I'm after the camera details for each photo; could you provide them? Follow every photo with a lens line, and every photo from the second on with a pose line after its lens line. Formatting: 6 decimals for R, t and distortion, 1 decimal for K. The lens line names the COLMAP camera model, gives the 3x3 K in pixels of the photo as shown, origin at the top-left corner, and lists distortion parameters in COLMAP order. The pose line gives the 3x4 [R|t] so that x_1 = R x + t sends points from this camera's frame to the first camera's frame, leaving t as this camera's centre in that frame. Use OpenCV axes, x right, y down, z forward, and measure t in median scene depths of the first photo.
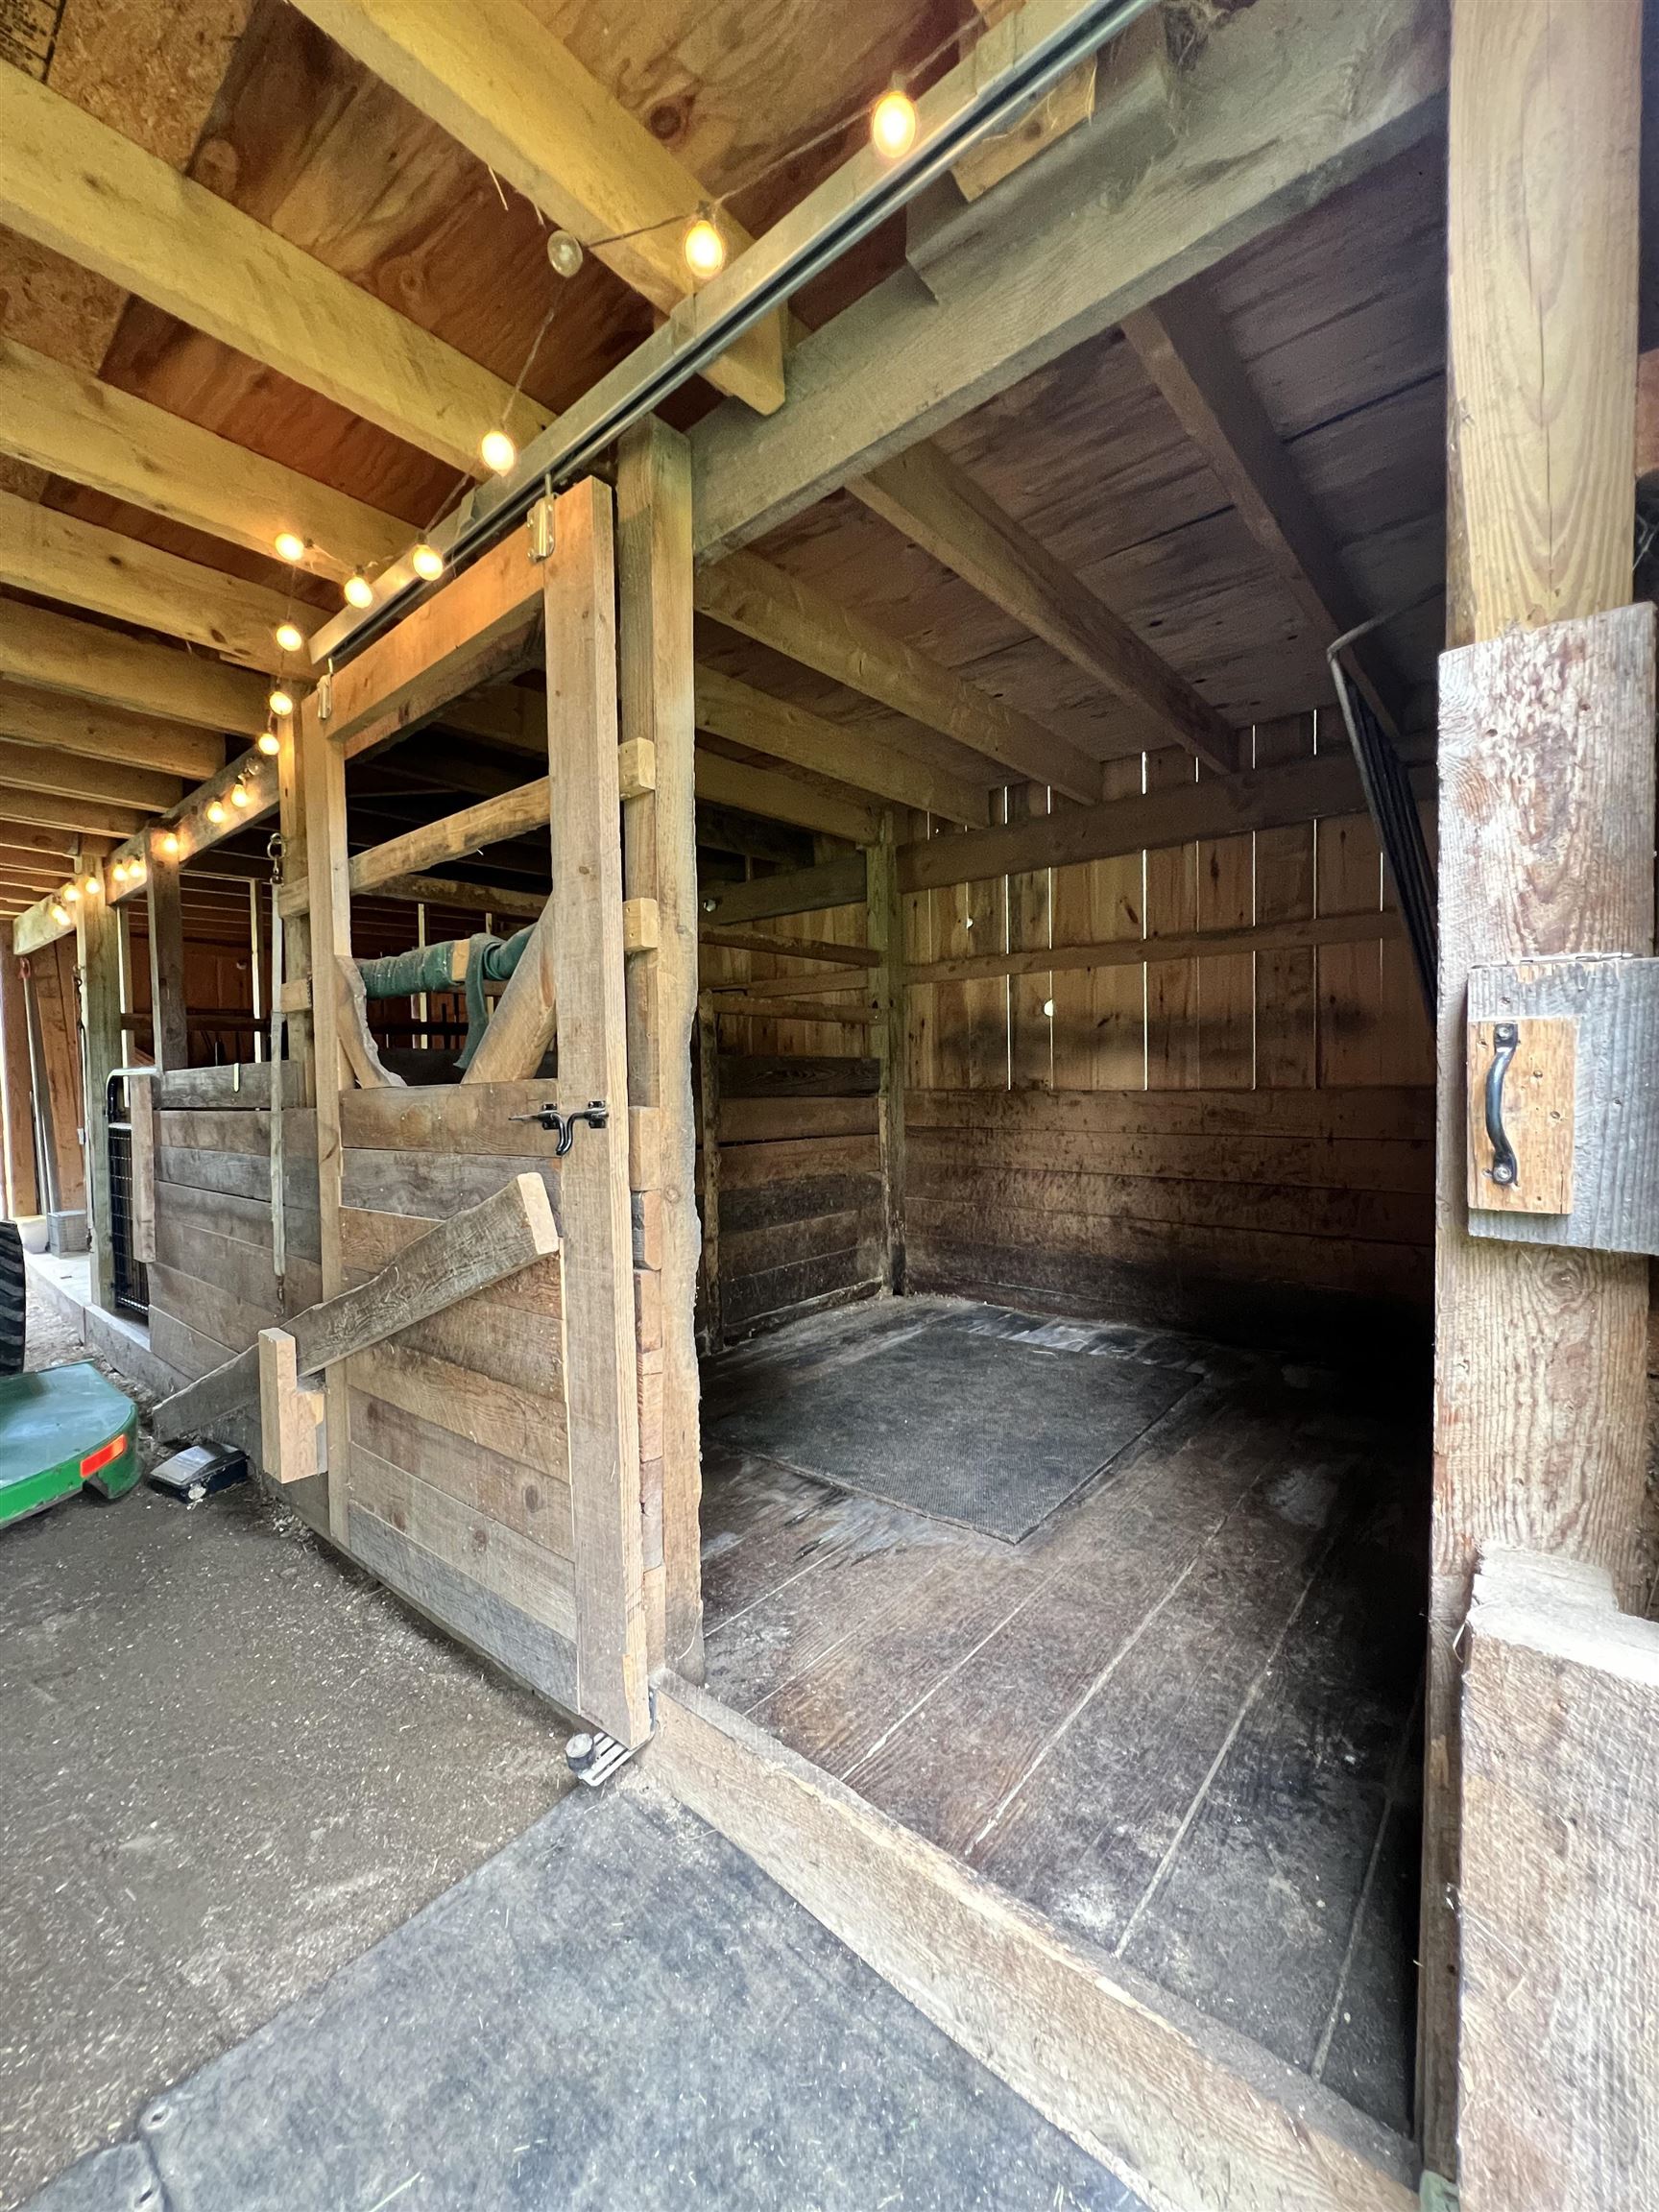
lens RADIAL K [[886.0, 0, 827.6], [0, 886.0, 1108.9], [0, 0, 1]] dist [0.001066, -0.000574]
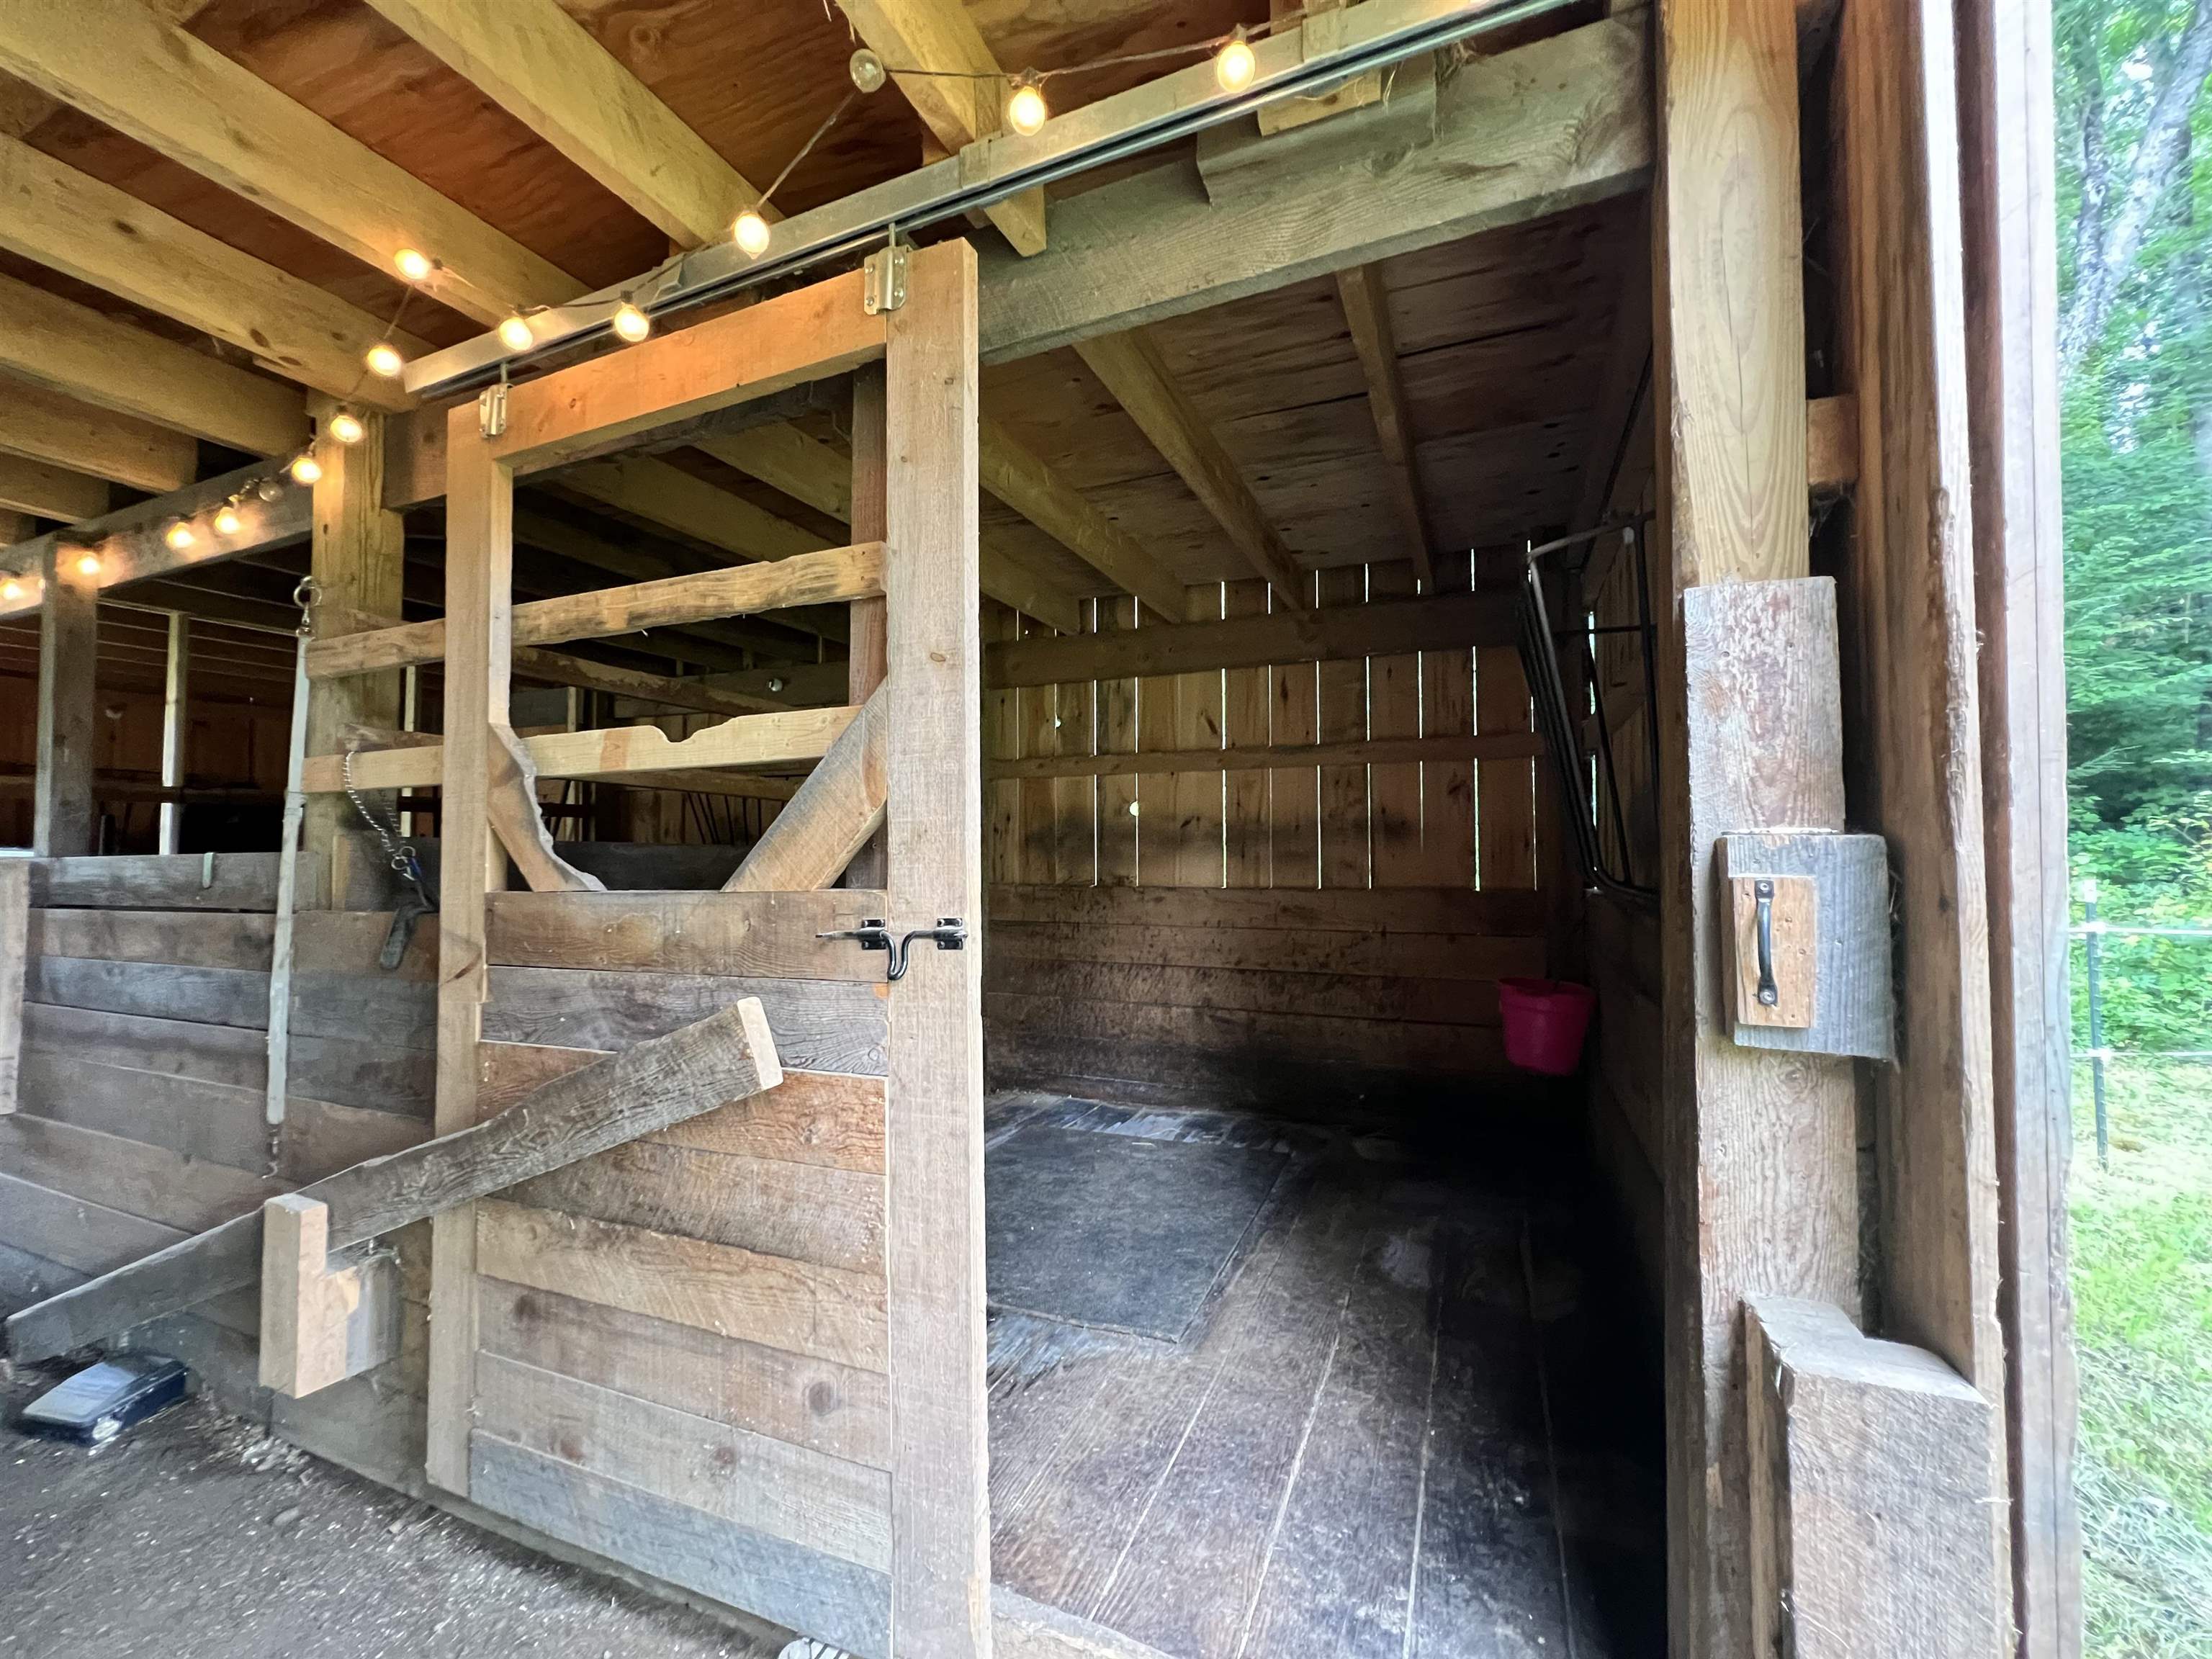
lens RADIAL K [[886.0, 0, 1108.9], [0, 886.0, 831.9], [0, 0, 1]] dist [0.001066, -0.000574]
pose [[0.955529, 0.024848, 0.293850, -0.227466], [-0.004462, 0.997548, -0.069843, -0.030504], [-0.294865, 0.065426, 0.953297, 0.017274]]
